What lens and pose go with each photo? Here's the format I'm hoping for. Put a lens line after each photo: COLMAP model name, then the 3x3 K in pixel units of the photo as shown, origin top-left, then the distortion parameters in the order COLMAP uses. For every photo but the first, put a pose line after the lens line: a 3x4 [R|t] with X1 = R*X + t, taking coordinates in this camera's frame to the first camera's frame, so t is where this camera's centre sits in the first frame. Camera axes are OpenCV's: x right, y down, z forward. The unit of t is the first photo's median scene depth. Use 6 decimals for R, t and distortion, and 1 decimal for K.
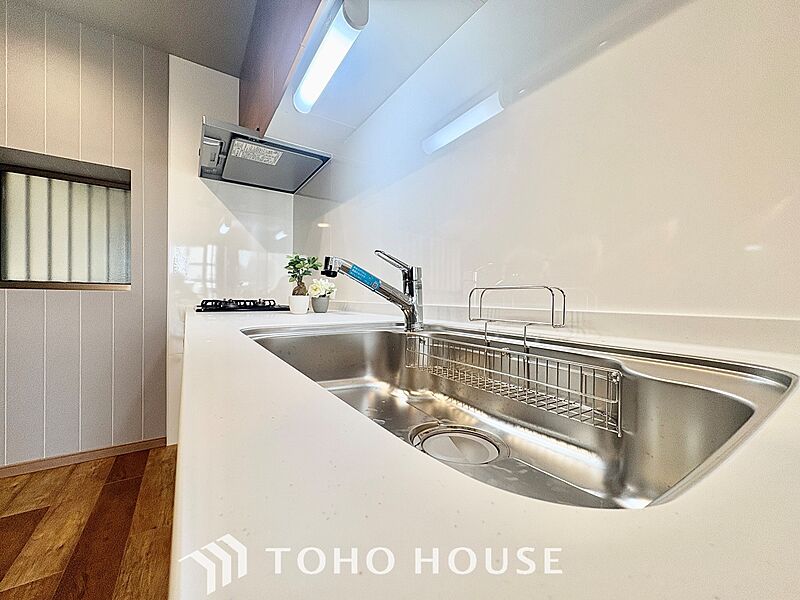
lens RADIAL K [[318.3, 0, 401.2], [0, 318.3, 300.5], [0, 0, 1]] dist [-0.000812, 0.000158]
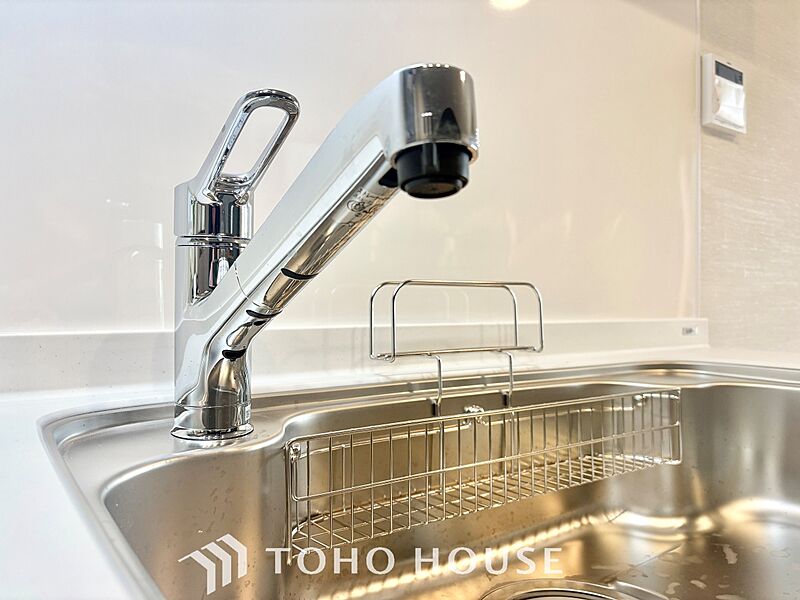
lens RADIAL K [[611.3, 0, 401.3], [0, 611.3, 301.7], [0, 0, 1]] dist [0.005696, -0.001182]
pose [[-0.031080, -0.001597, 0.999516, -0.341895], [0.016409, 0.999863, 0.002108, -0.008079], [-0.999382, 0.016467, -0.031050, 0.637466]]
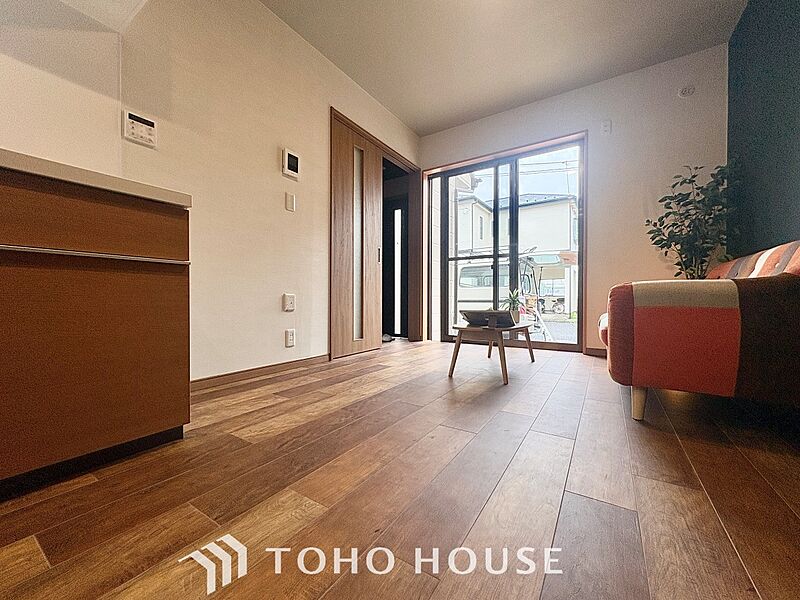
lens RADIAL K [[318.3, 0, 399.0], [0, 318.3, 300.7], [0, 0, 1]] dist [-0.000812, 0.000158]
pose [[-0.400186, -0.012635, 0.916347, -1.004691], [0.010113, 0.999783, 0.018202, 0.354586], [-0.916378, 0.016551, -0.399971, -0.281002]]
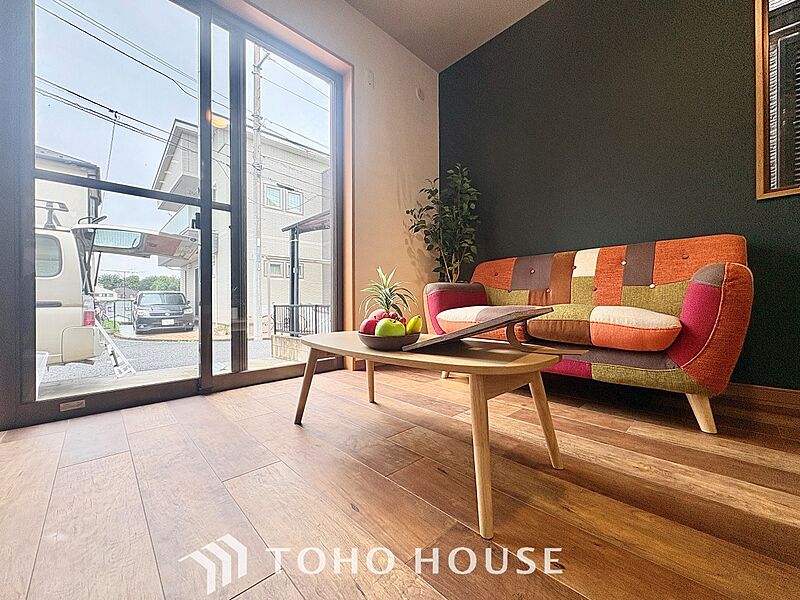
lens RADIAL K [[318.3, 0, 396.6], [0, 318.3, 298.2], [0, 0, 1]] dist [-0.000812, 0.000158]
pose [[-0.984231, -0.001517, -0.176883, 0.664702], [-0.001831, 0.999997, 0.001612, 0.414725], [0.176880, 0.001910, -0.984230, -0.743970]]
